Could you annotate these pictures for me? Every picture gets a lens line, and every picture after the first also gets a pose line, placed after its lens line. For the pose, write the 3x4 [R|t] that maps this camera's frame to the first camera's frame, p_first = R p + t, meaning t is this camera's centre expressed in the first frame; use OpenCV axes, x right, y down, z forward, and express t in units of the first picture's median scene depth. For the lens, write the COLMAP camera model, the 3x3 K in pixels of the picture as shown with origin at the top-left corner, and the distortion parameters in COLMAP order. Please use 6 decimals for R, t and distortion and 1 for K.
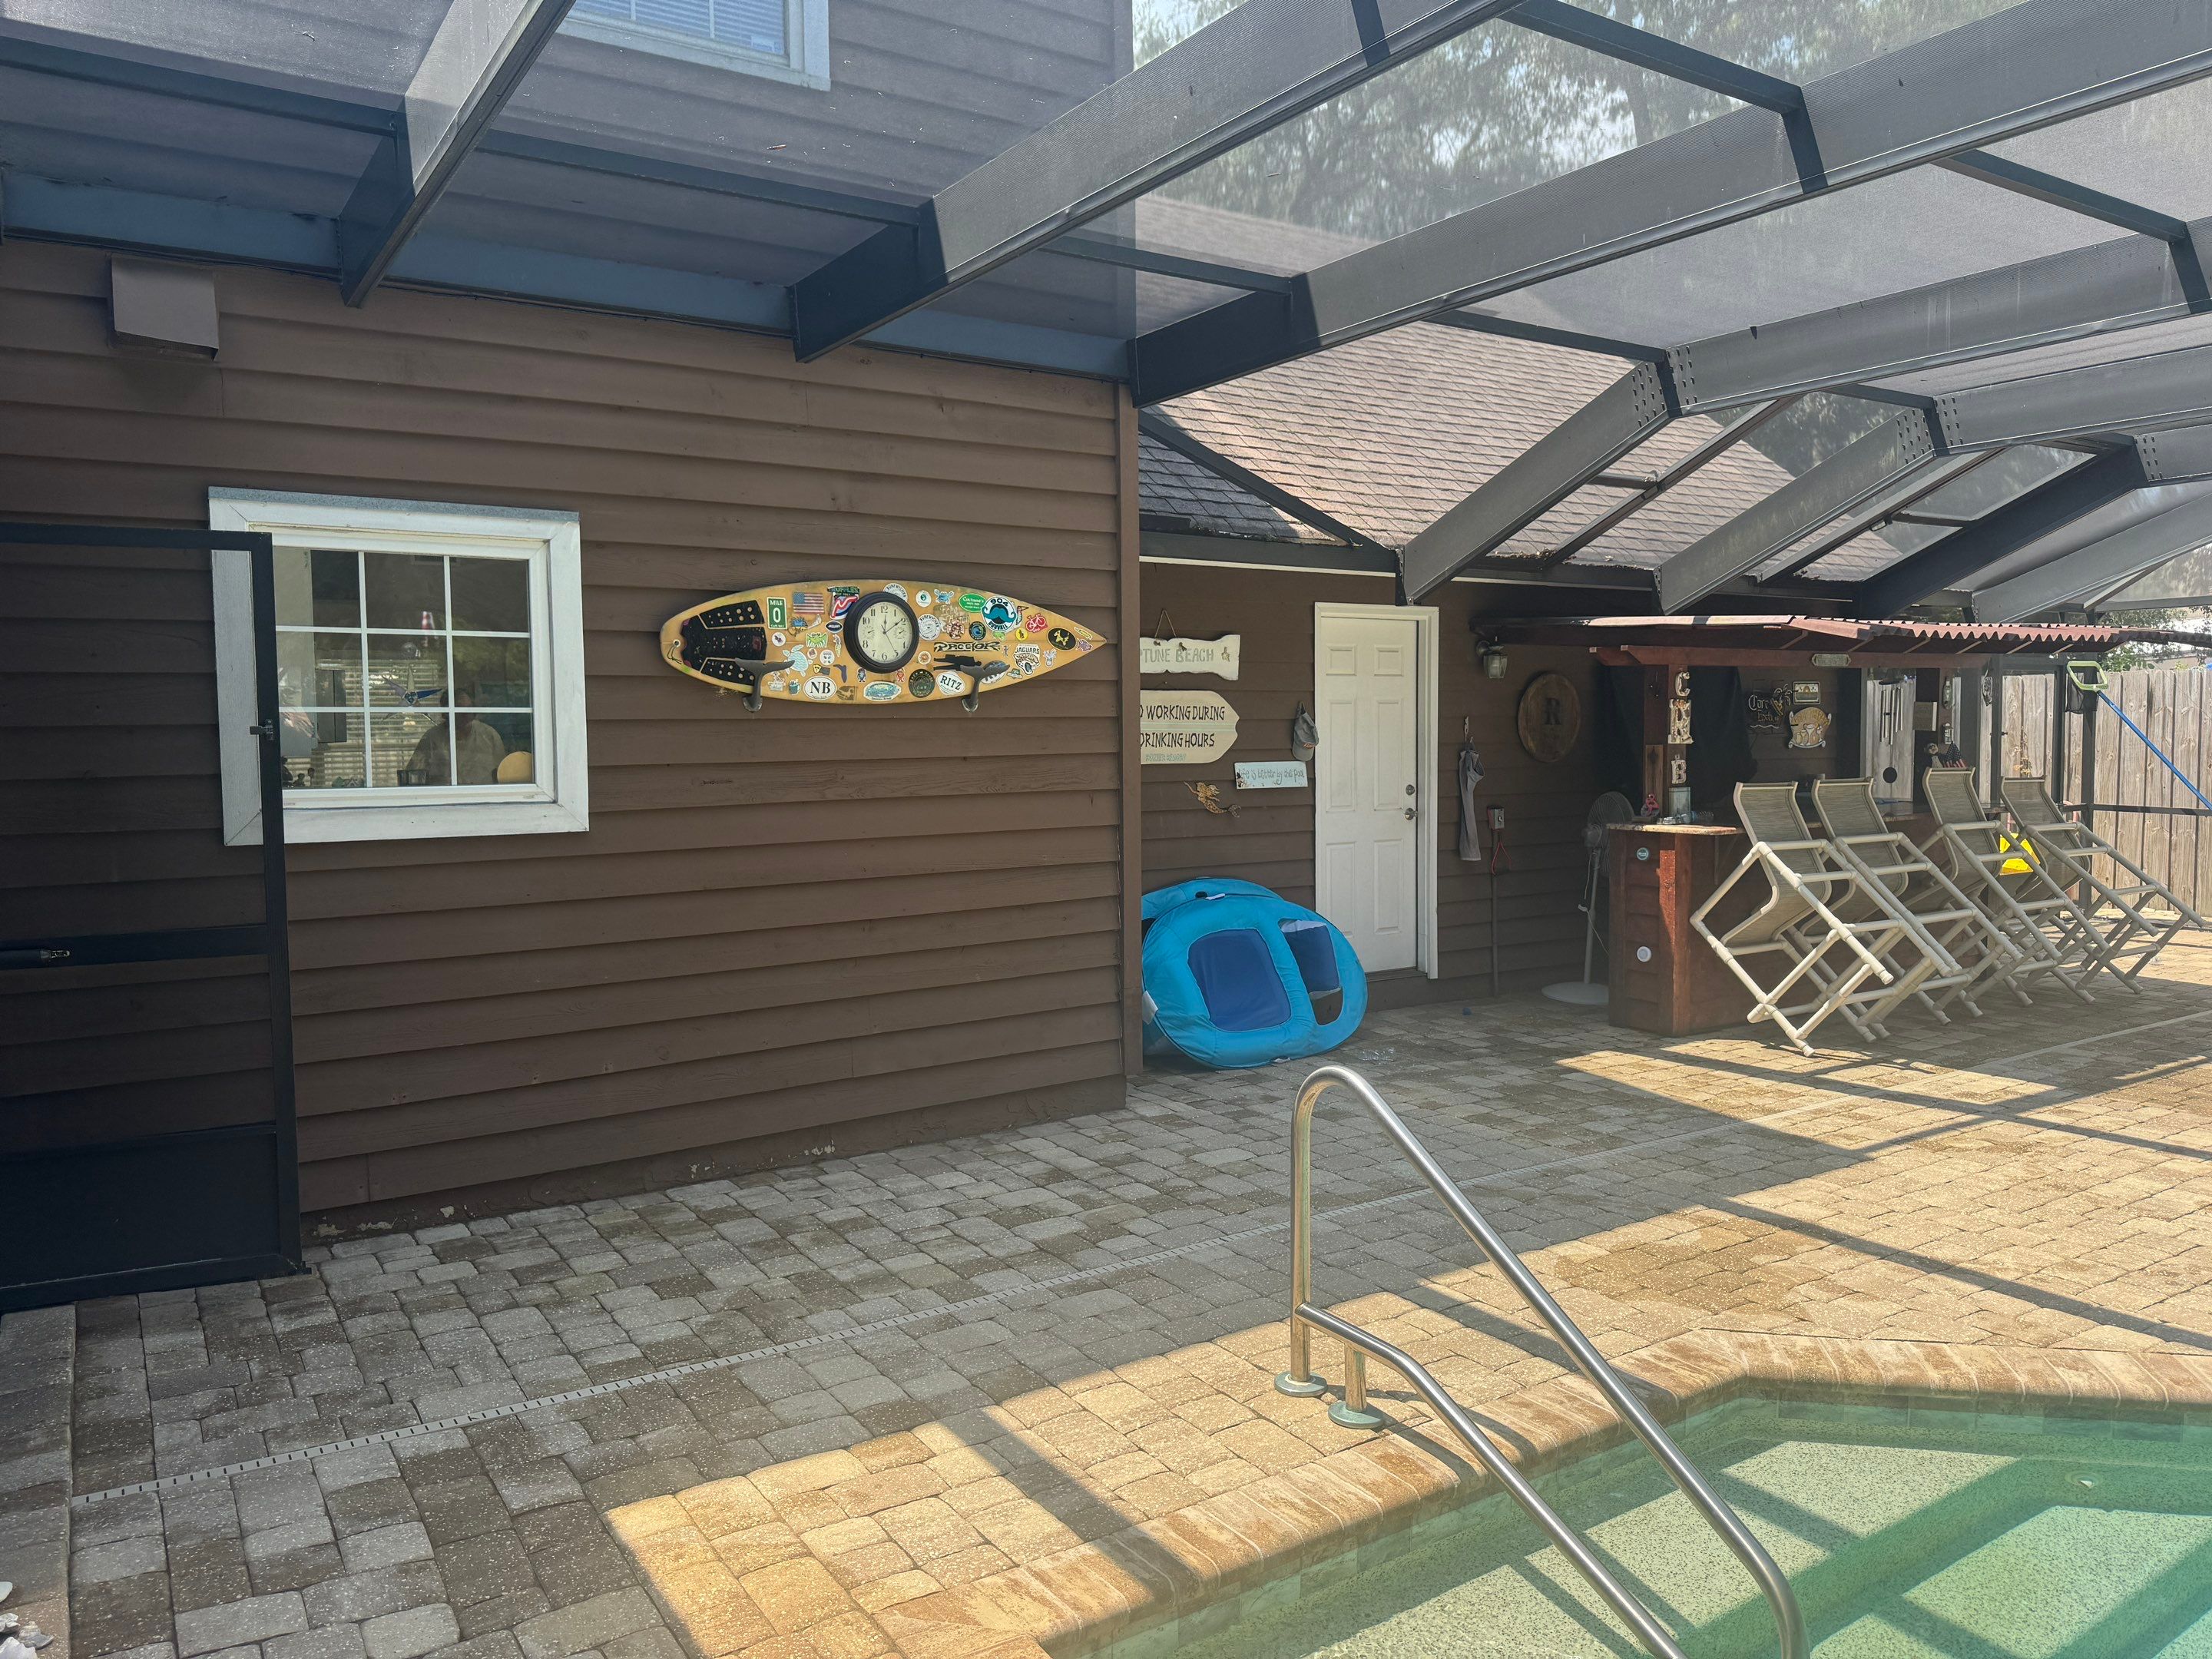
lens RADIAL K [[1521.7, 0, 1106.0], [0, 1521.7, 829.5], [0, 0, 1]] dist [0.093944, -0.153131]
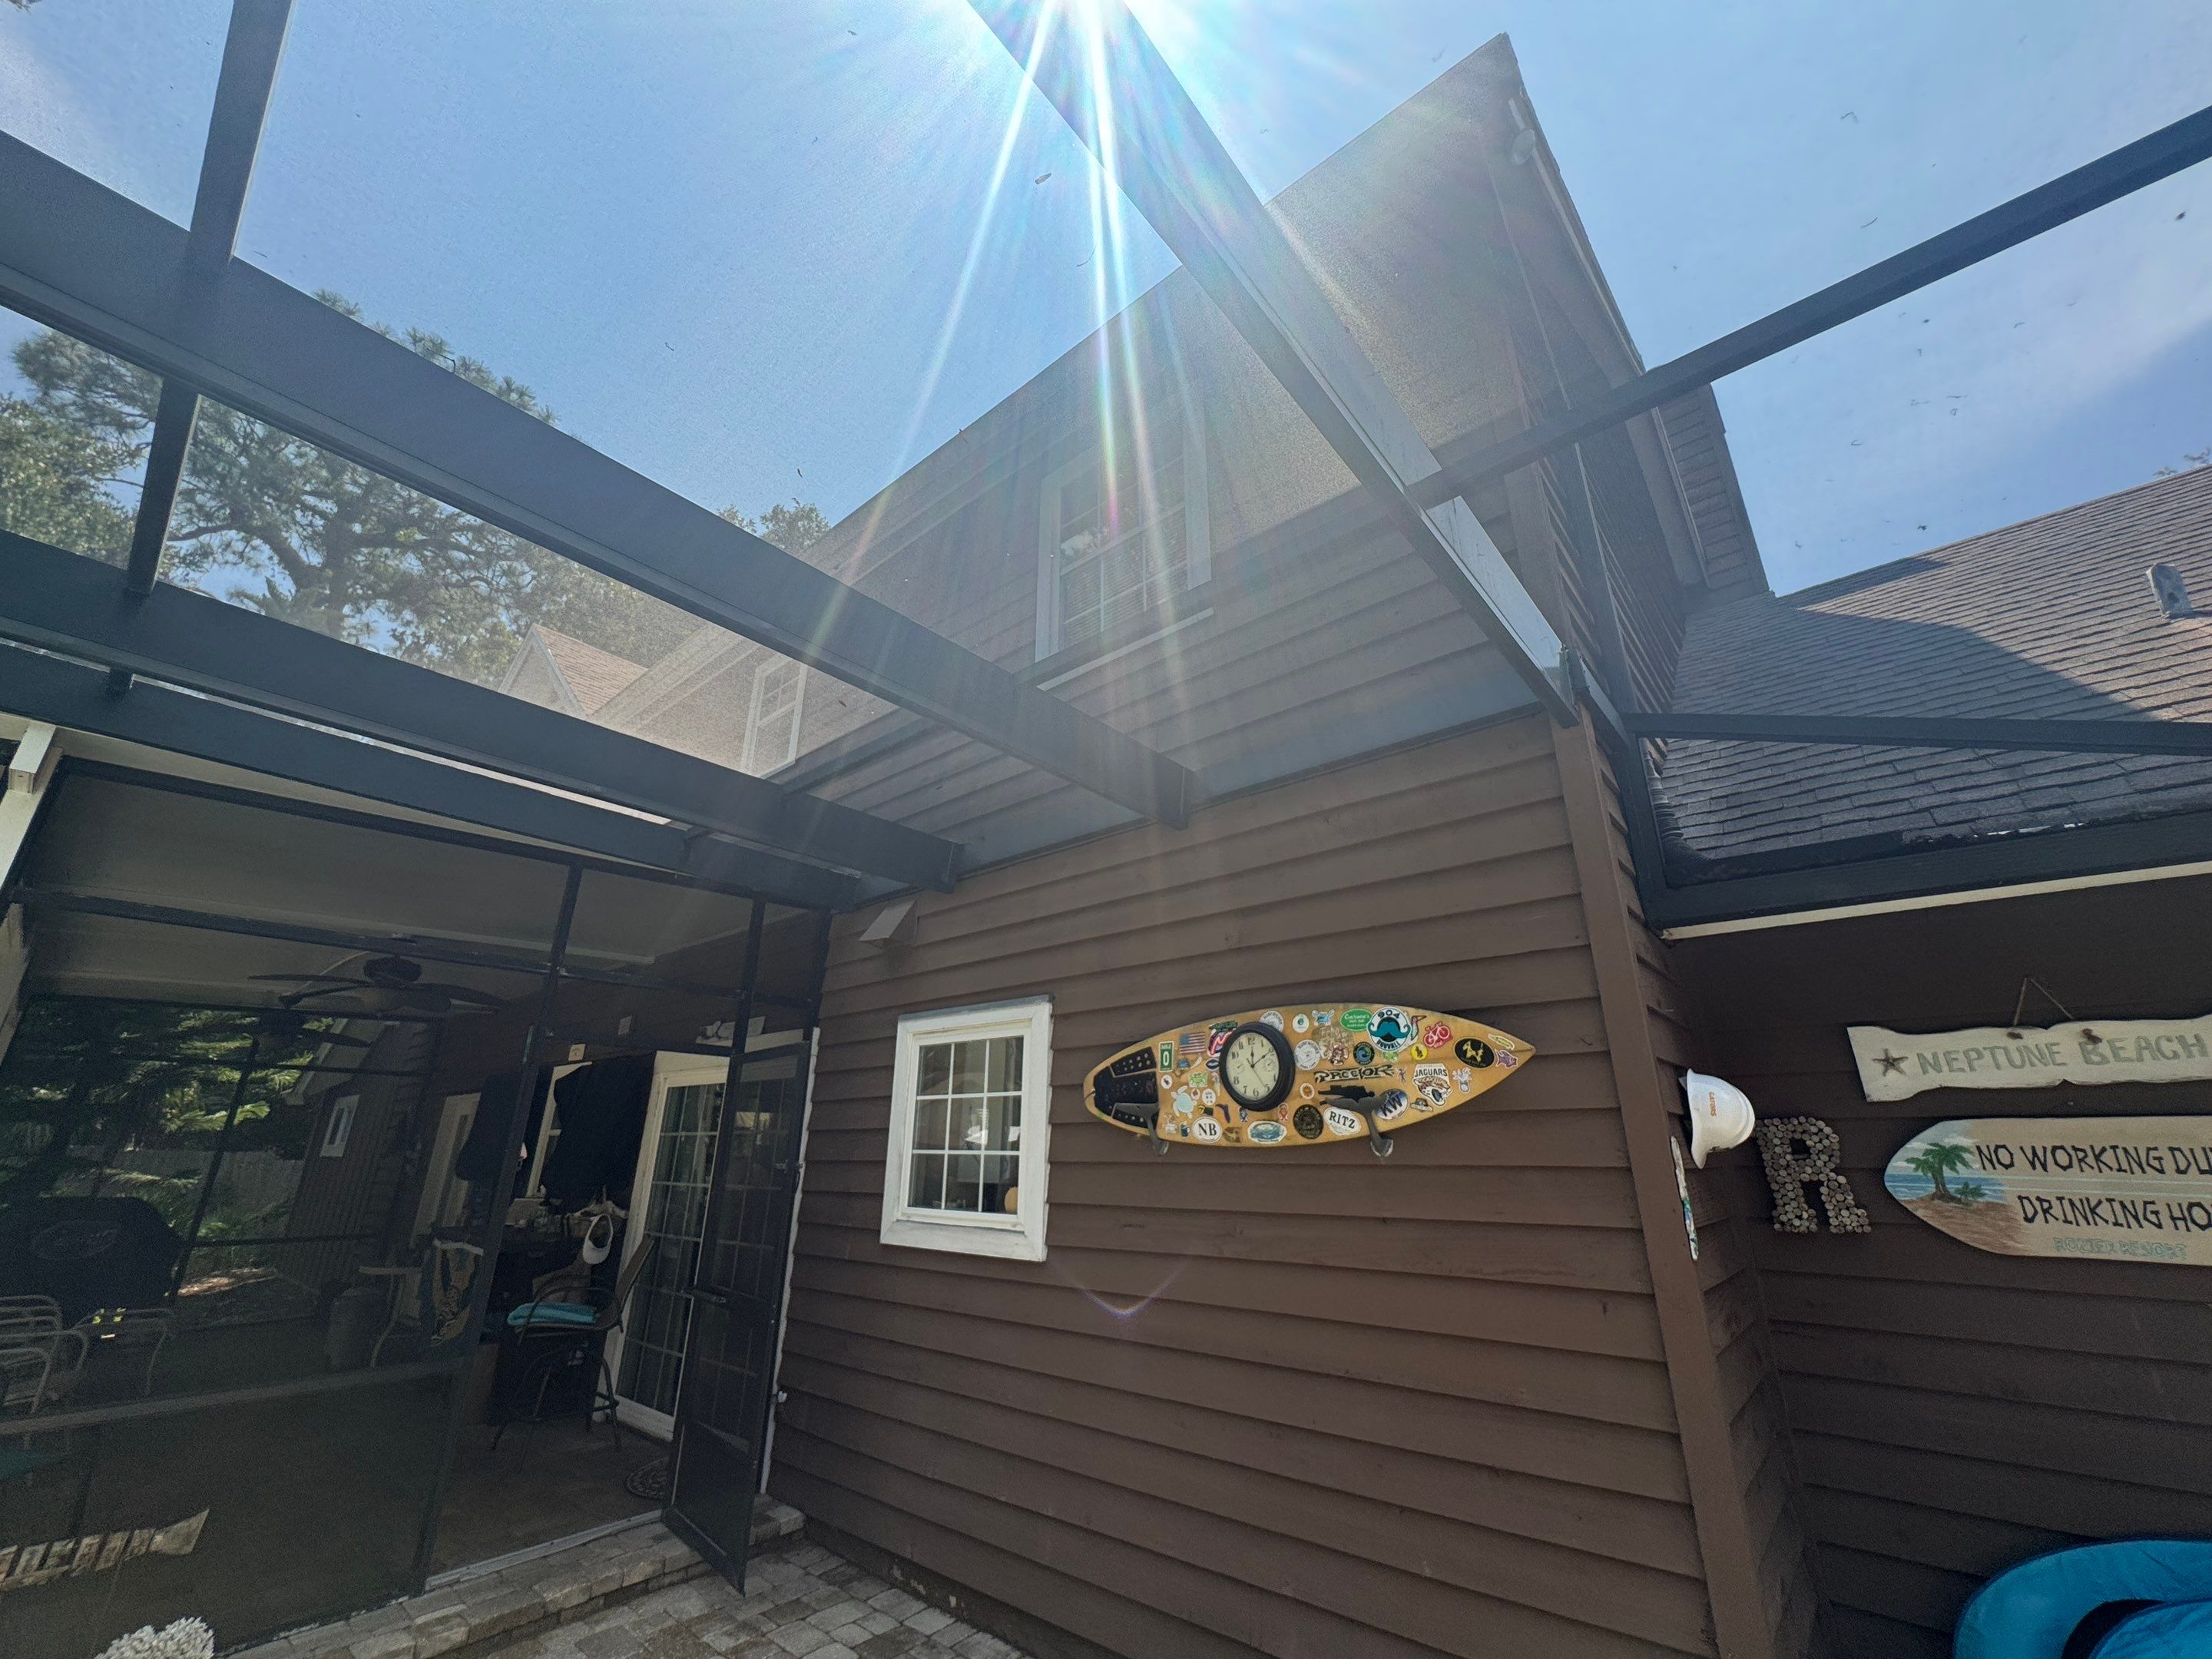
lens RADIAL K [[880.4, 0, 1104.8], [0, 880.4, 849.2], [0, 0, 1]] dist [-0.001529, -0.000006]
pose [[0.293830, -0.302405, -0.906761, 0.355711], [-0.072998, 0.938766, -0.336734, -0.067278], [0.953066, 0.165134, 0.253763, 0.768251]]
